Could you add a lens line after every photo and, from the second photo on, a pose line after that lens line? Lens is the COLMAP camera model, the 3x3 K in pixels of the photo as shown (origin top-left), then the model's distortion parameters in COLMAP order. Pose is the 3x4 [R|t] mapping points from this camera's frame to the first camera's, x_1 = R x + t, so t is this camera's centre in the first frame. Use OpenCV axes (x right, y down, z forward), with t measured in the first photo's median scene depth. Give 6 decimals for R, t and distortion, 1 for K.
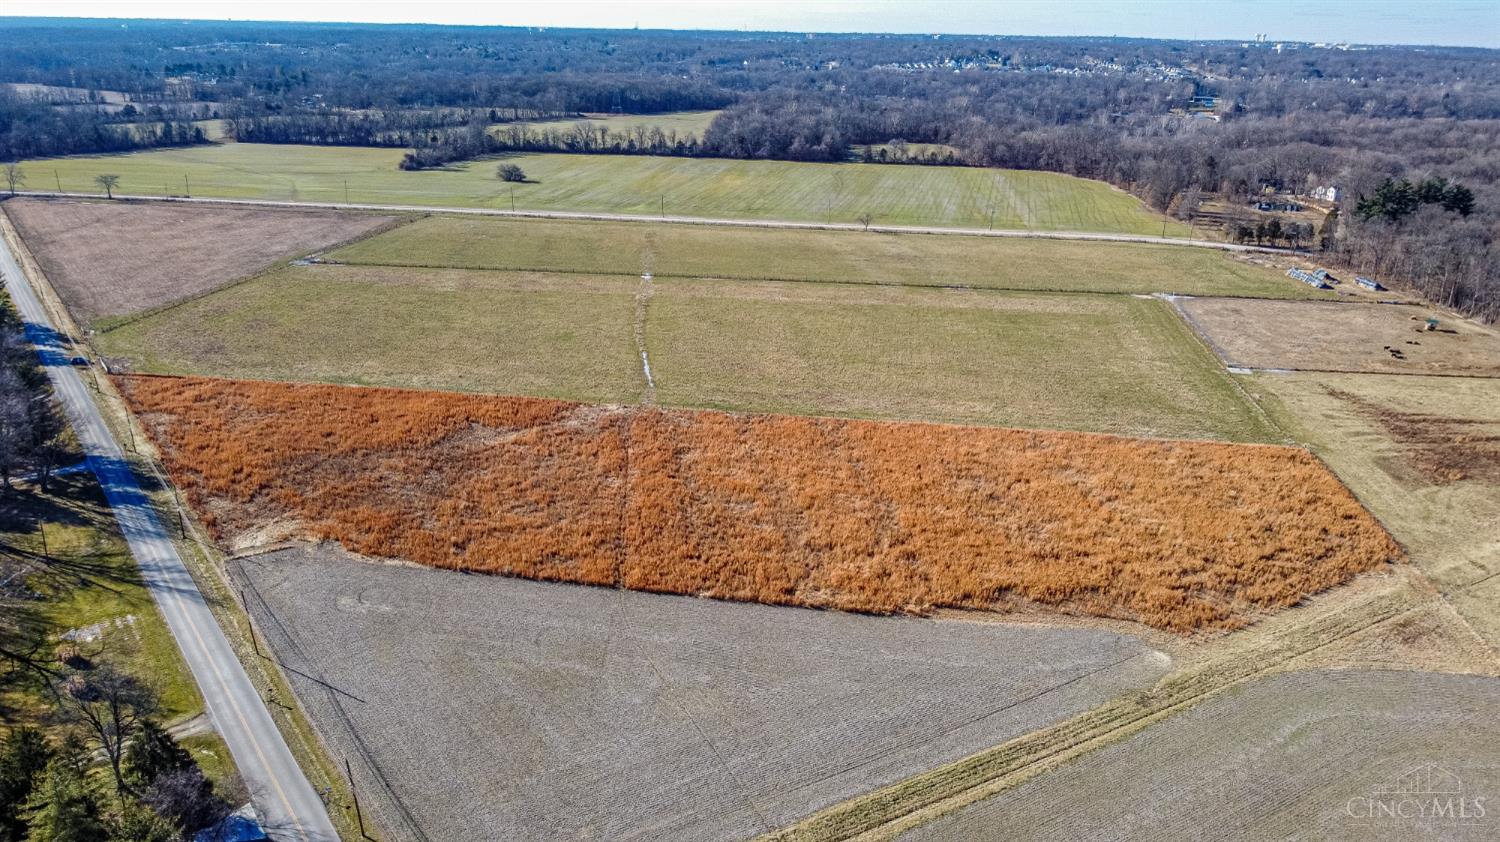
lens RADIAL K [[1132.3, 0, 753.5], [0, 1132.3, 418.5], [0, 0, 1]] dist [0.003918, -0.007632]
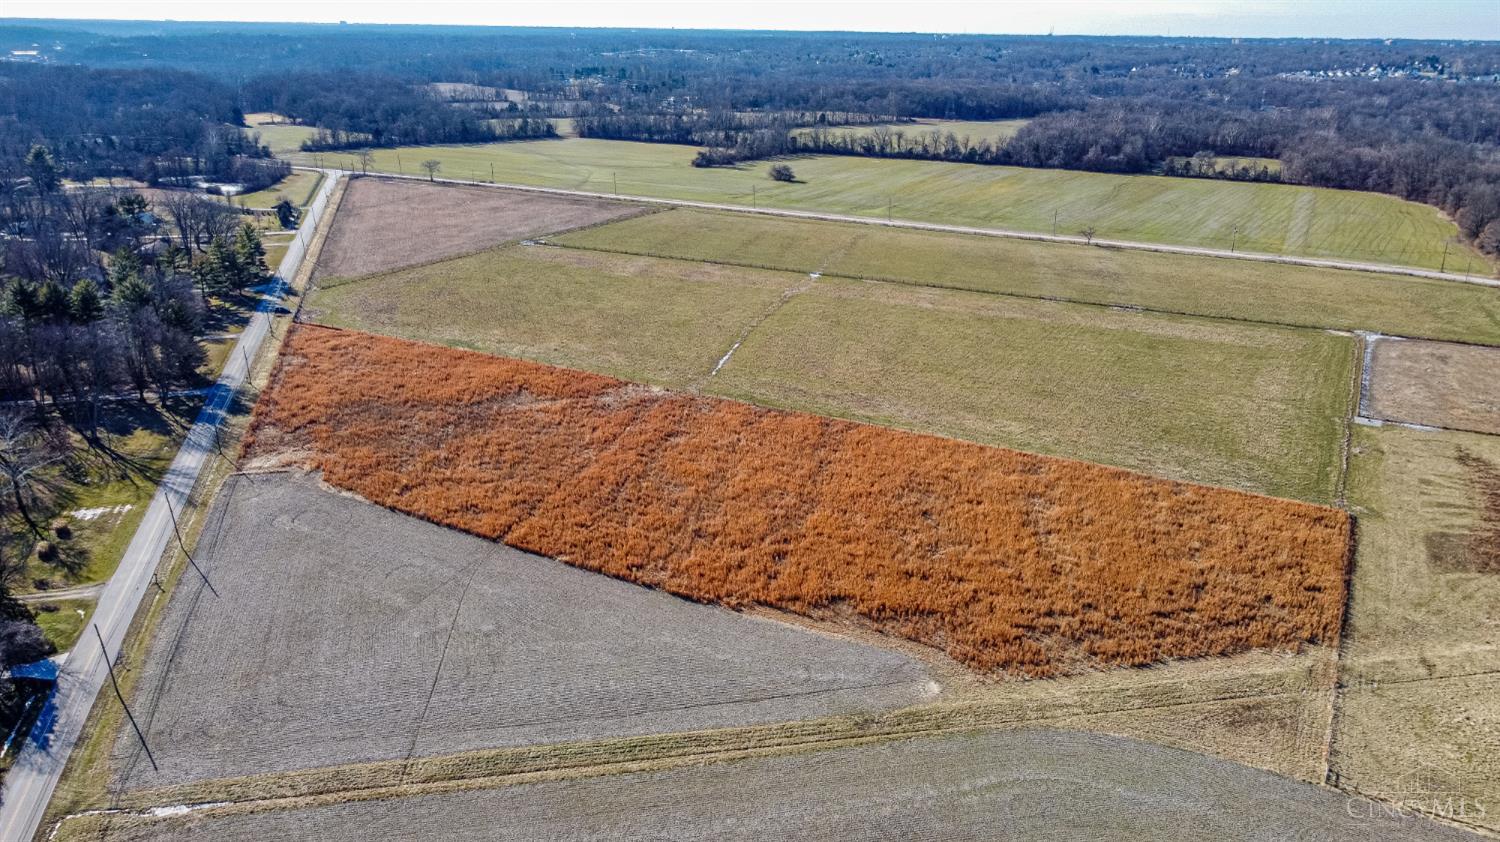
lens RADIAL K [[1132.3, 0, 753.5], [0, 1132.3, 418.5], [0, 0, 1]] dist [0.003918, -0.007632]
pose [[0.939705, 0.105462, -0.325318, 0.164917], [-0.107154, 0.994160, 0.012765, -0.003243], [0.324765, 0.022864, 0.945518, 0.016042]]
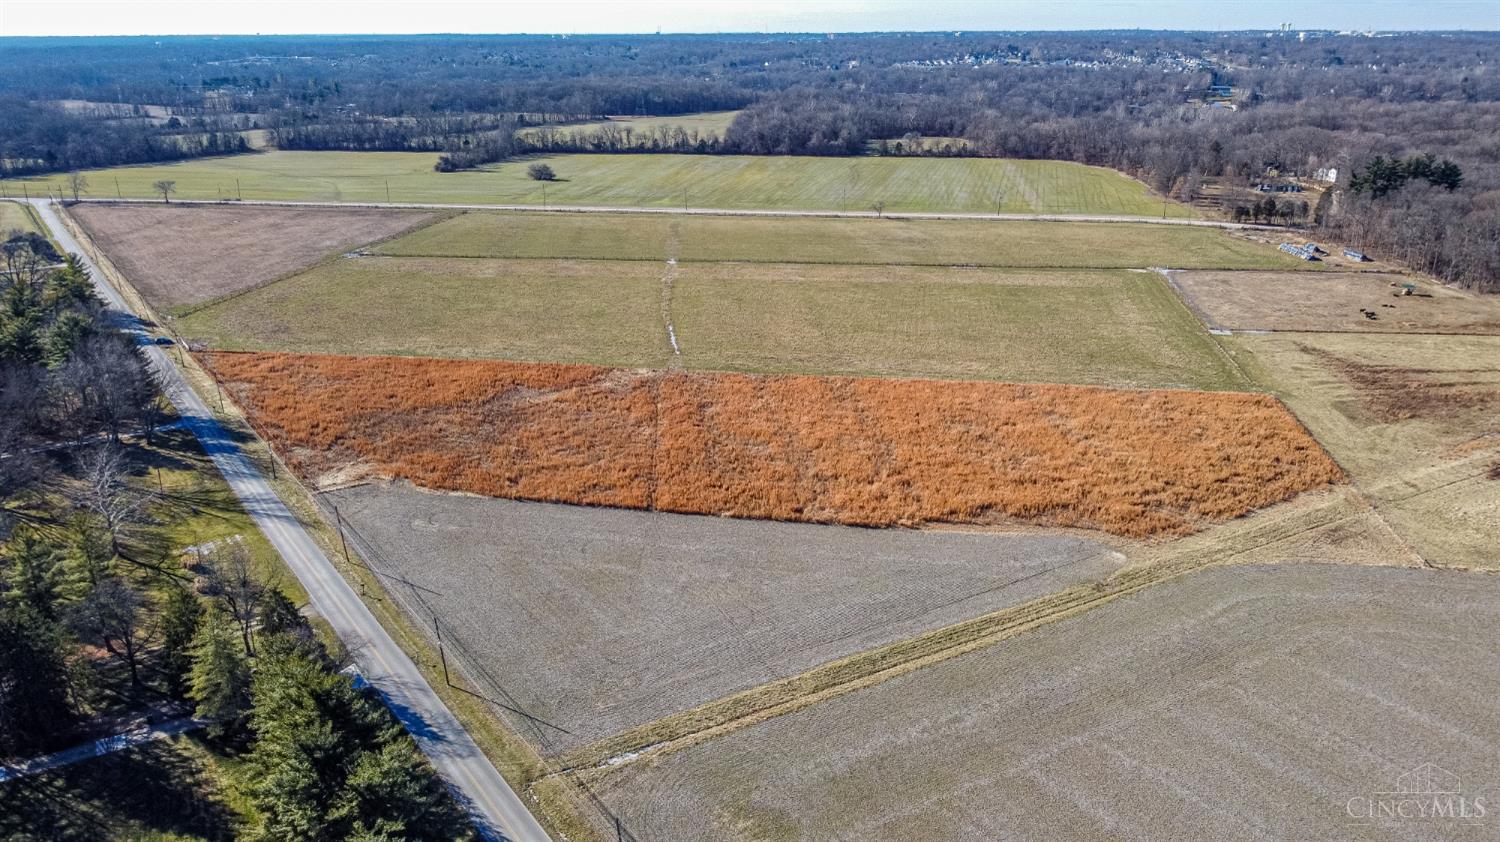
lens RADIAL K [[1132.3, 0, 753.5], [0, 1132.3, 418.5], [0, 0, 1]] dist [0.003918, -0.007632]
pose [[0.999568, -0.016058, -0.024621, 0.005567], [0.016015, 0.999870, -0.001926, 0.021518], [0.024649, 0.001531, 0.999695, -0.055942]]
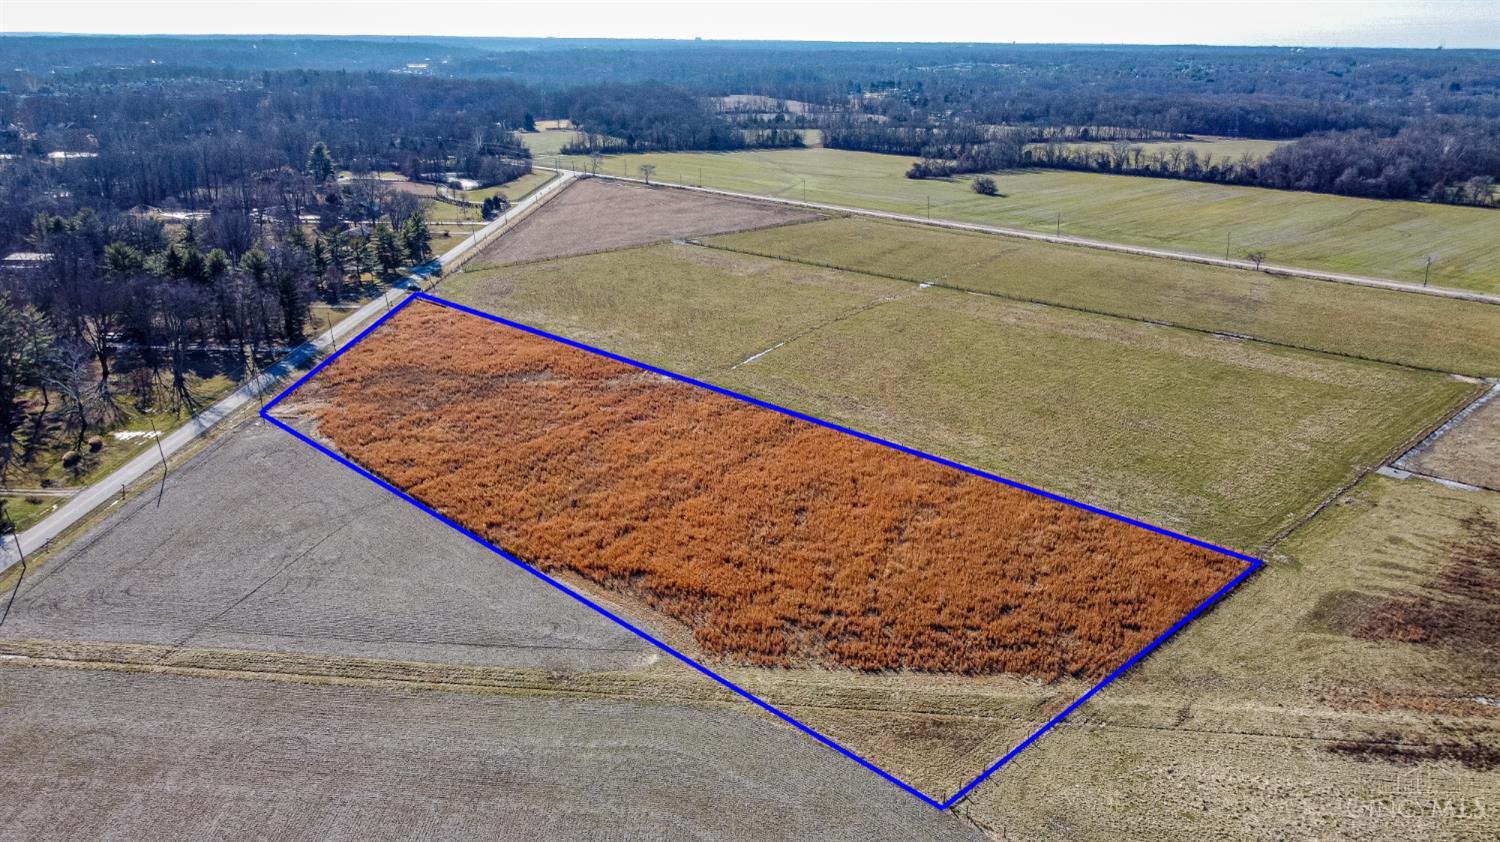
lens RADIAL K [[1132.3, 0, 753.5], [0, 1132.3, 418.5], [0, 0, 1]] dist [0.003918, -0.007632]
pose [[0.804432, 0.177681, -0.566849, 0.312561], [-0.187534, 0.981382, 0.041482, -0.017609], [0.563666, 0.072934, 0.822776, 0.072383]]
